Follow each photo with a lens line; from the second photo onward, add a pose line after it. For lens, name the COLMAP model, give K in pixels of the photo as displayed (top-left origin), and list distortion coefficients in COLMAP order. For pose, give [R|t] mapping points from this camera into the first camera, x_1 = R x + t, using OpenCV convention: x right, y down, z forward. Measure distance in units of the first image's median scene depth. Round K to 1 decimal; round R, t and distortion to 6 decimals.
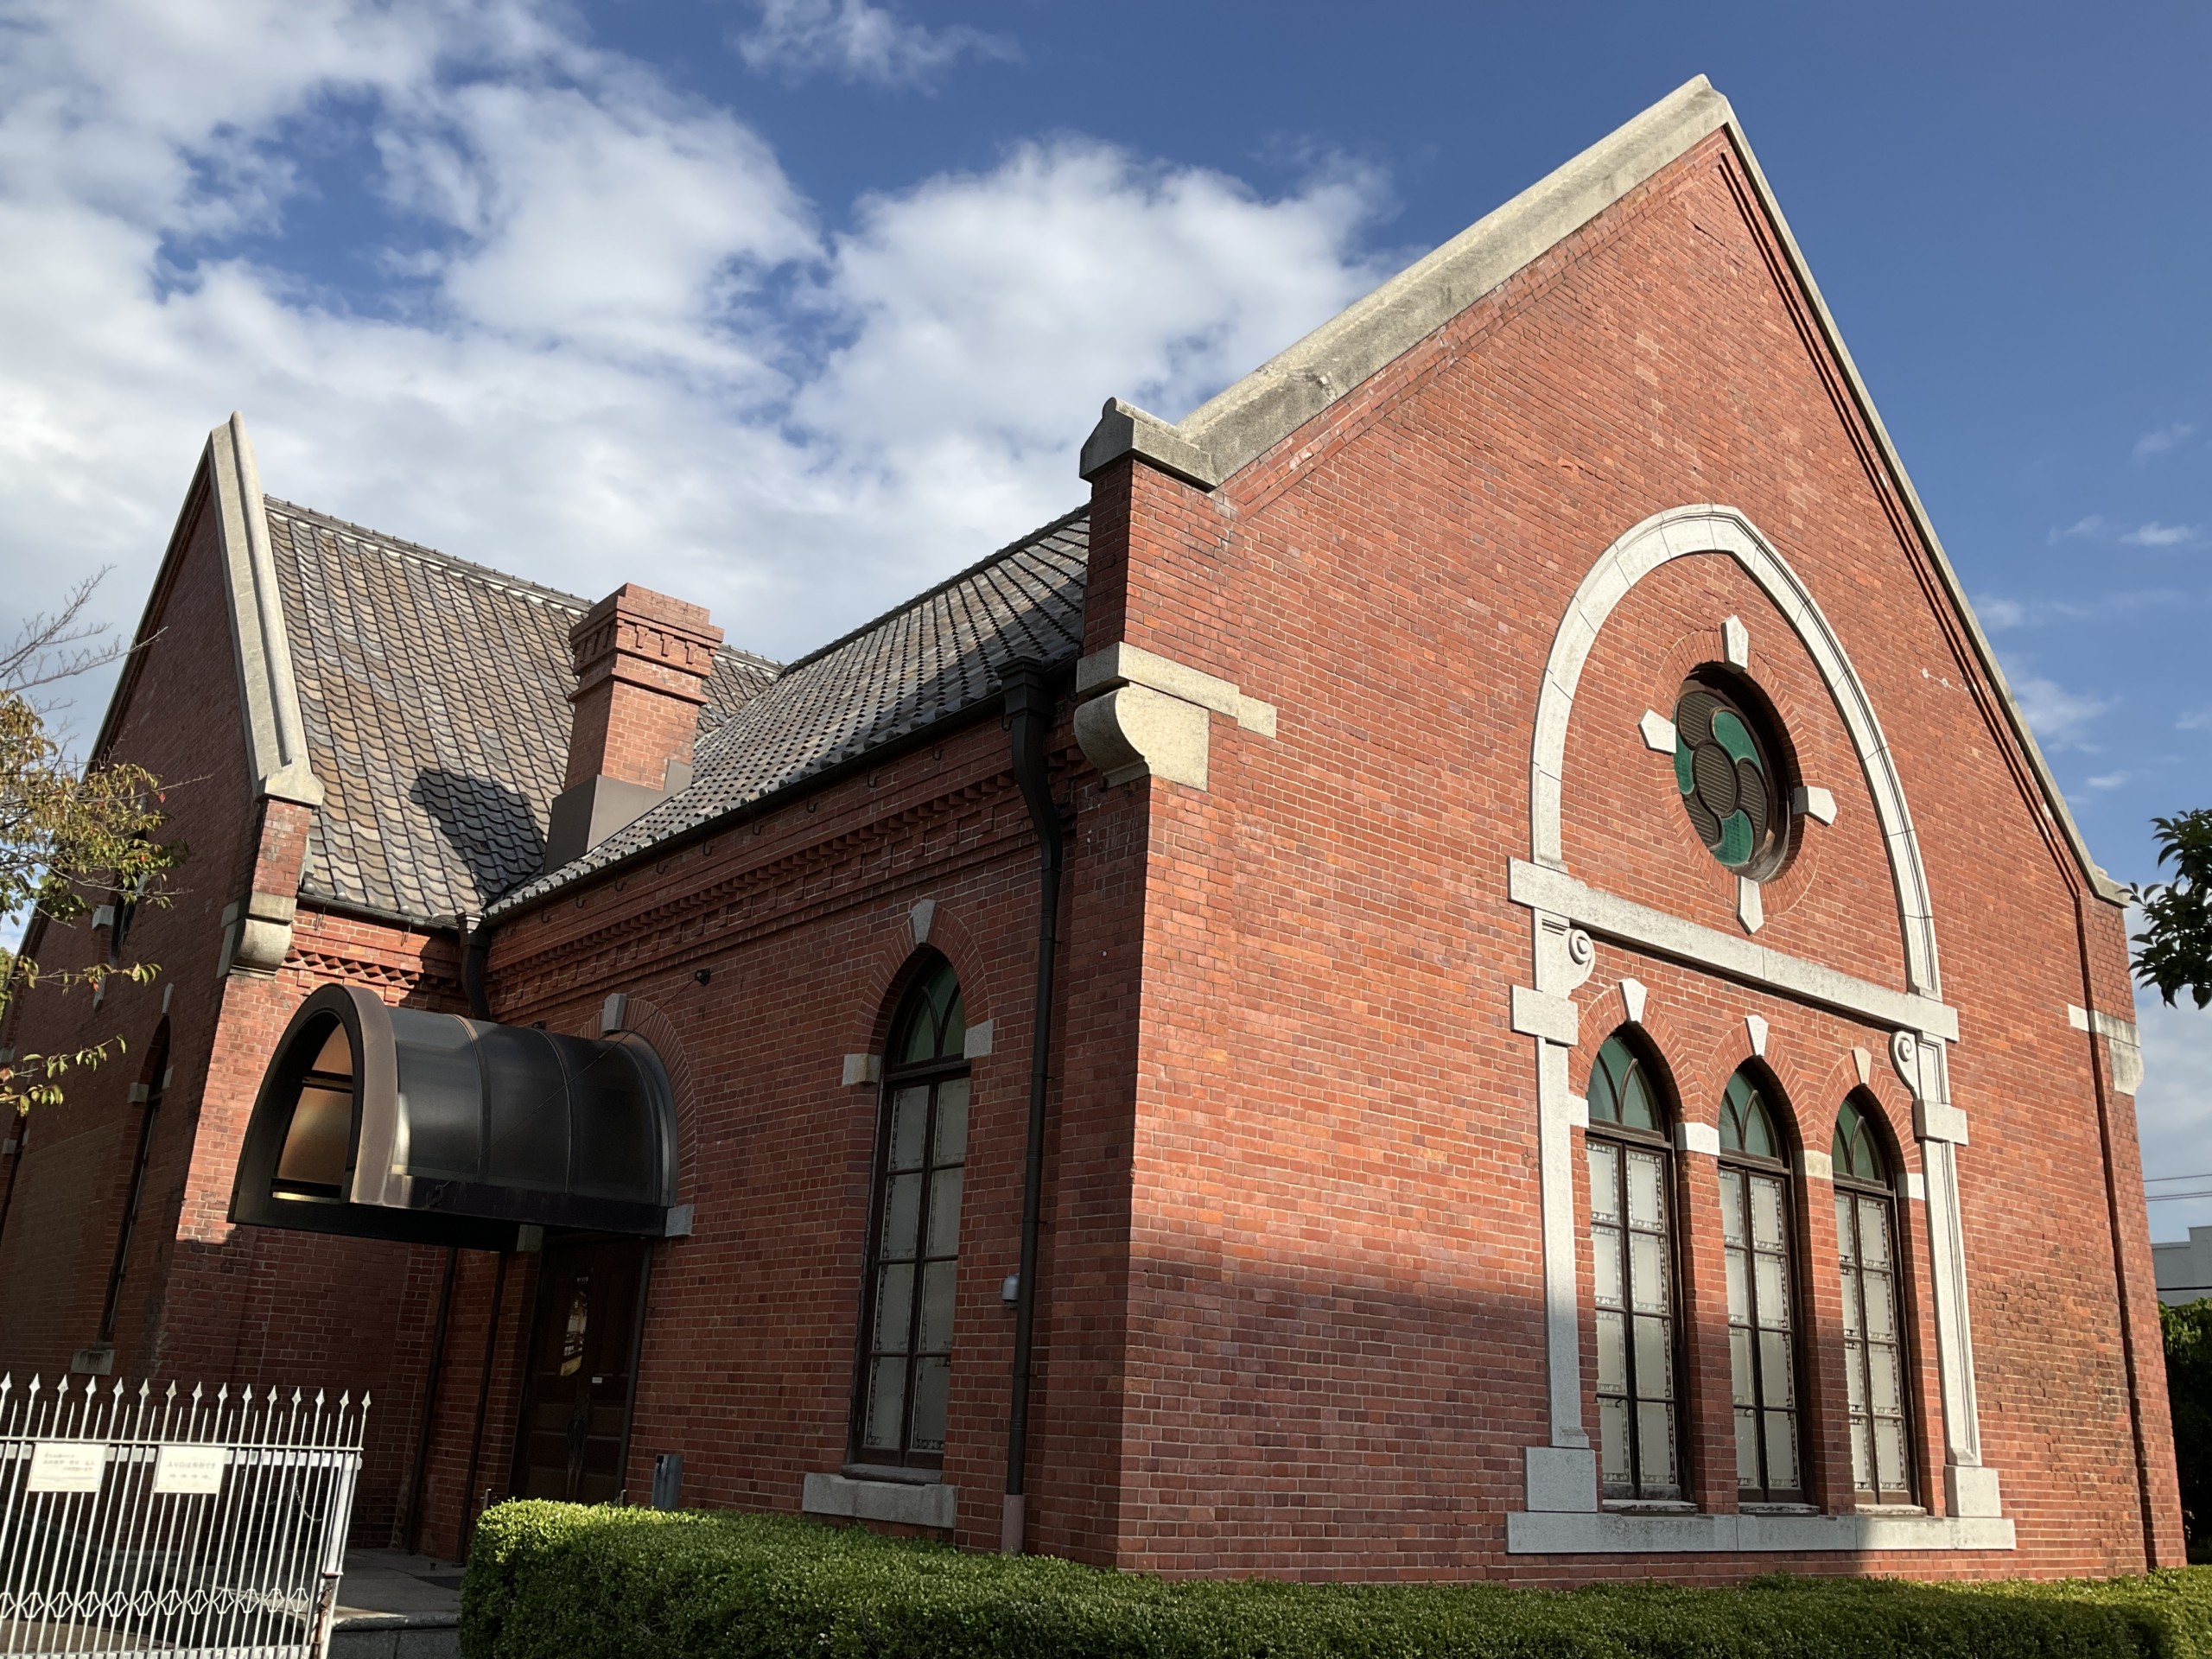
lens RADIAL K [[1843.6, 0, 1106.0], [0, 1843.6, 829.5], [0, 0, 1]] dist [0.094130, -0.187259]
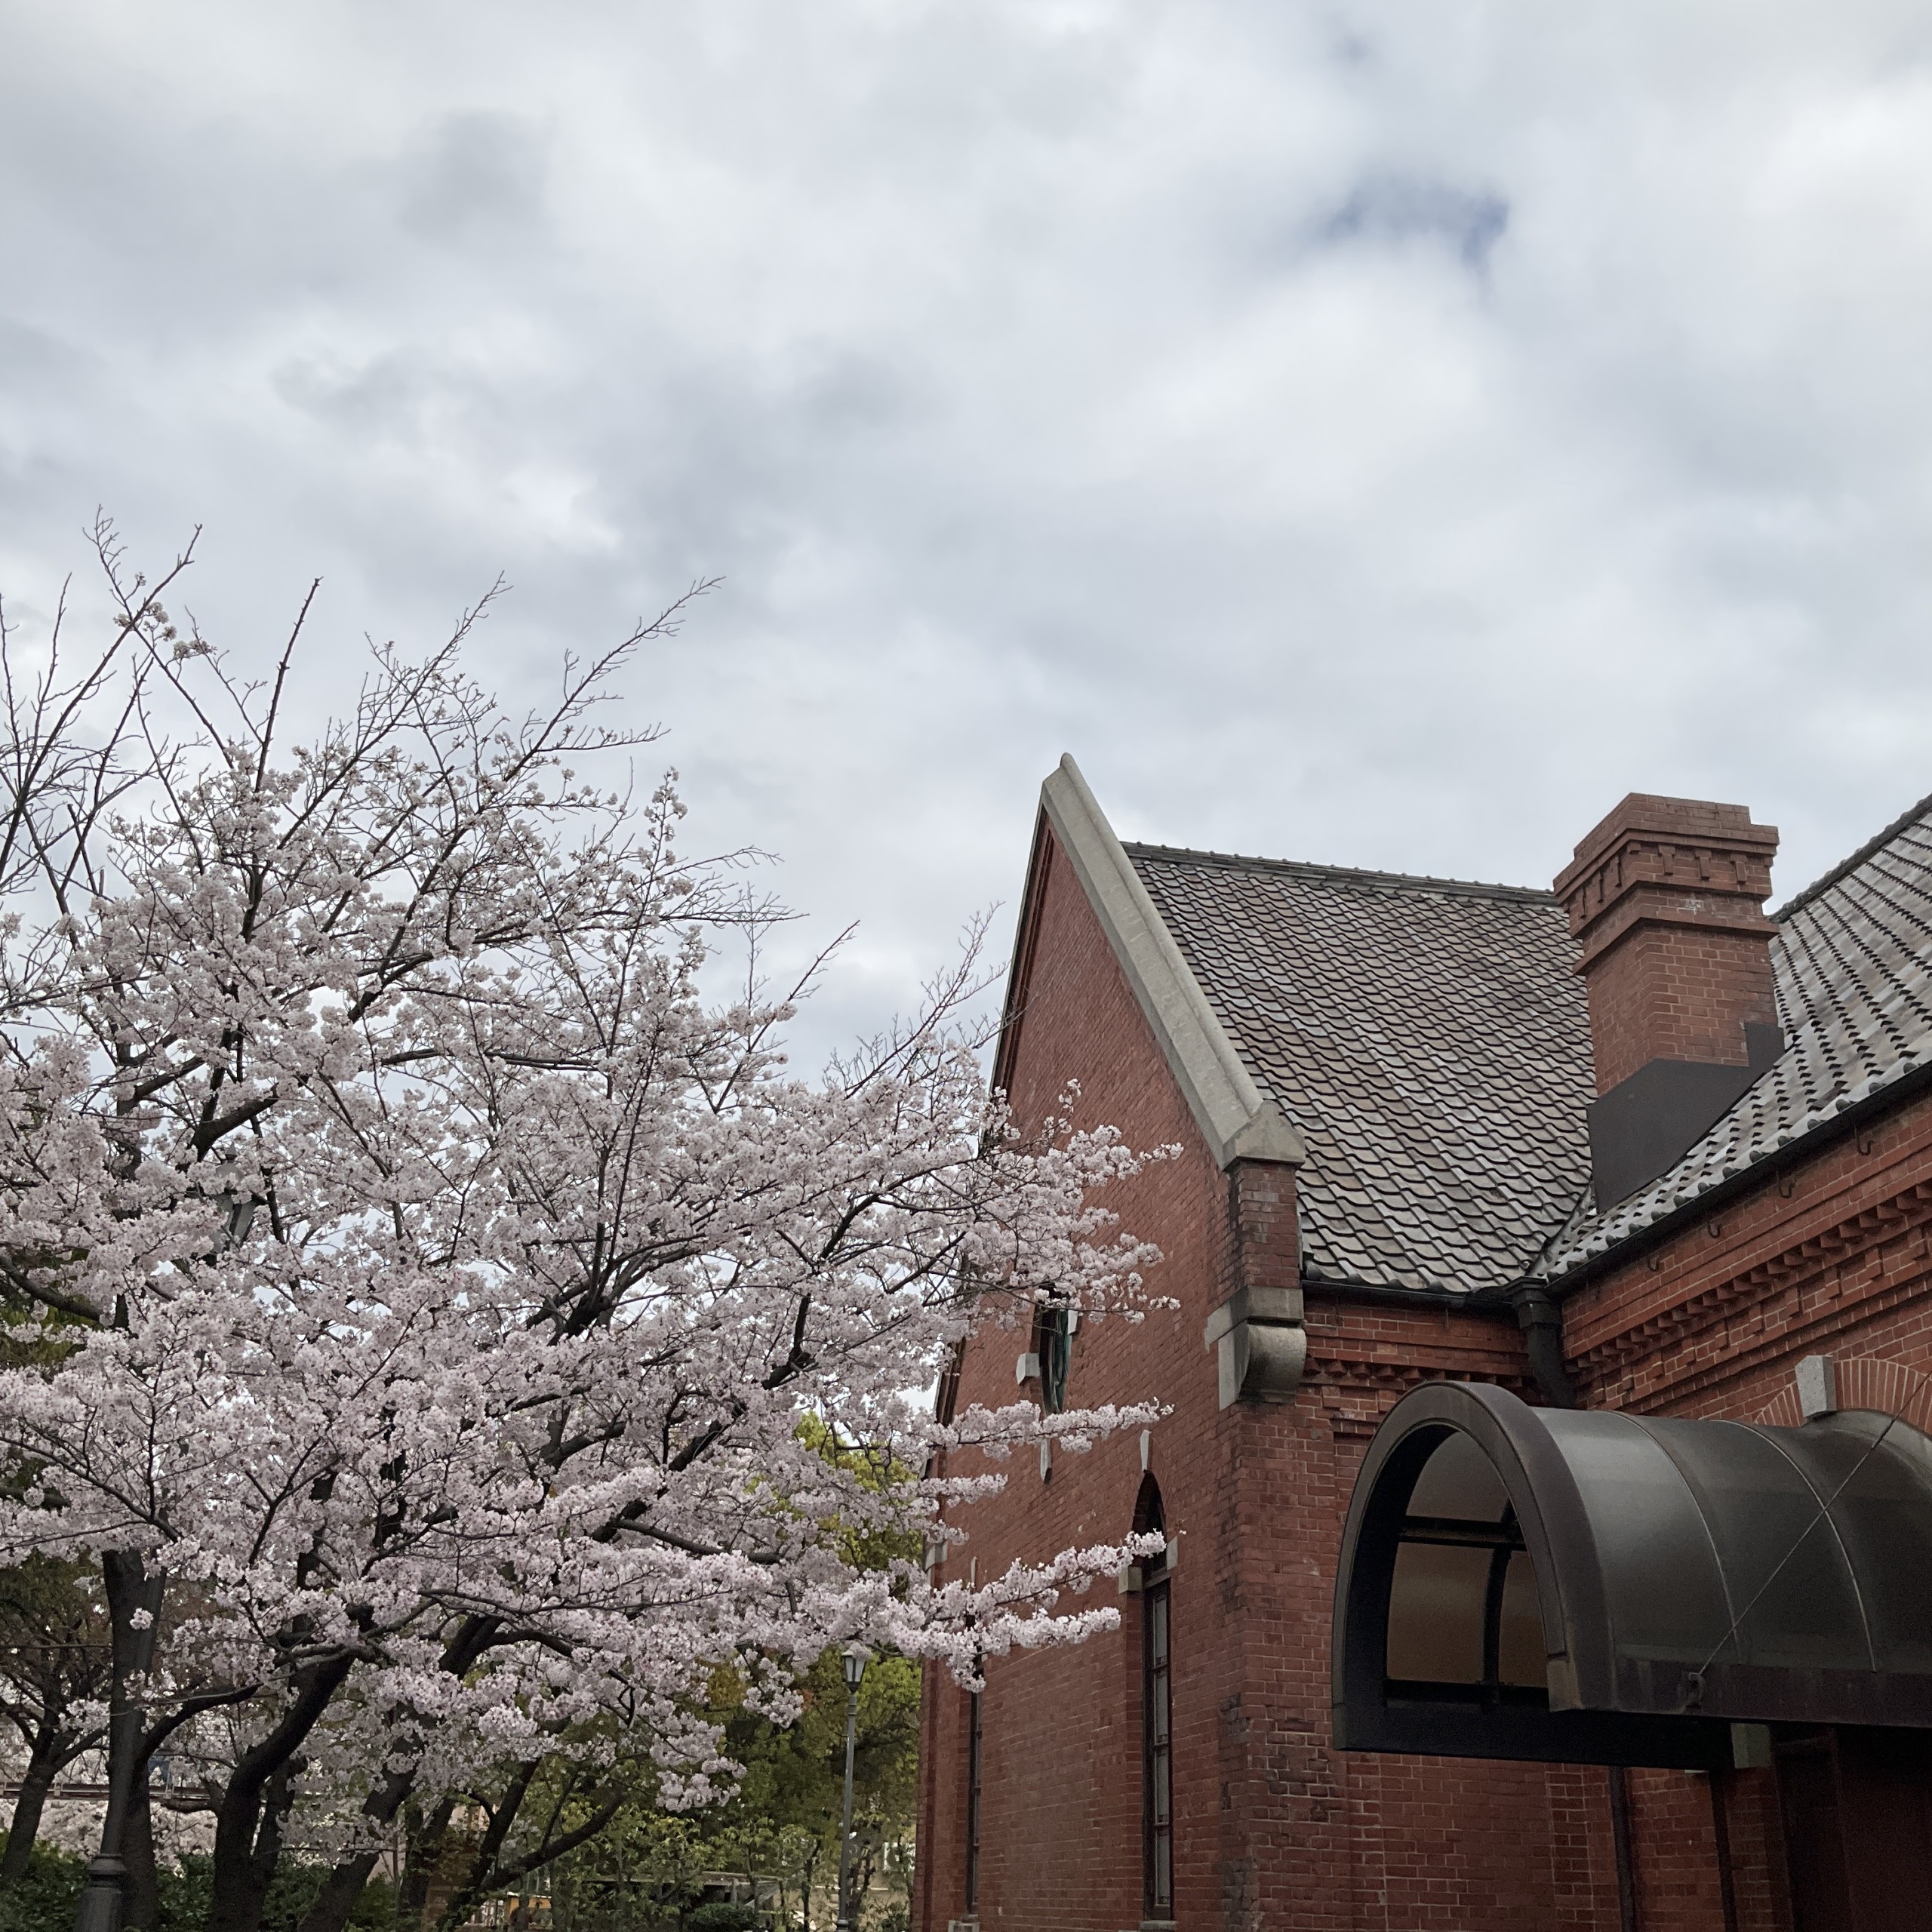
lens RADIAL K [[2107.8, 0, 966.0], [0, 2107.8, 966.0], [0, 0, 1]] dist [0.157856, -0.393335]
pose [[0.884418, -0.212827, -0.415343, -0.174405], [0.158333, 0.974014, -0.161947, 0.027708], [0.439016, 0.077467, 0.895133, 0.170644]]
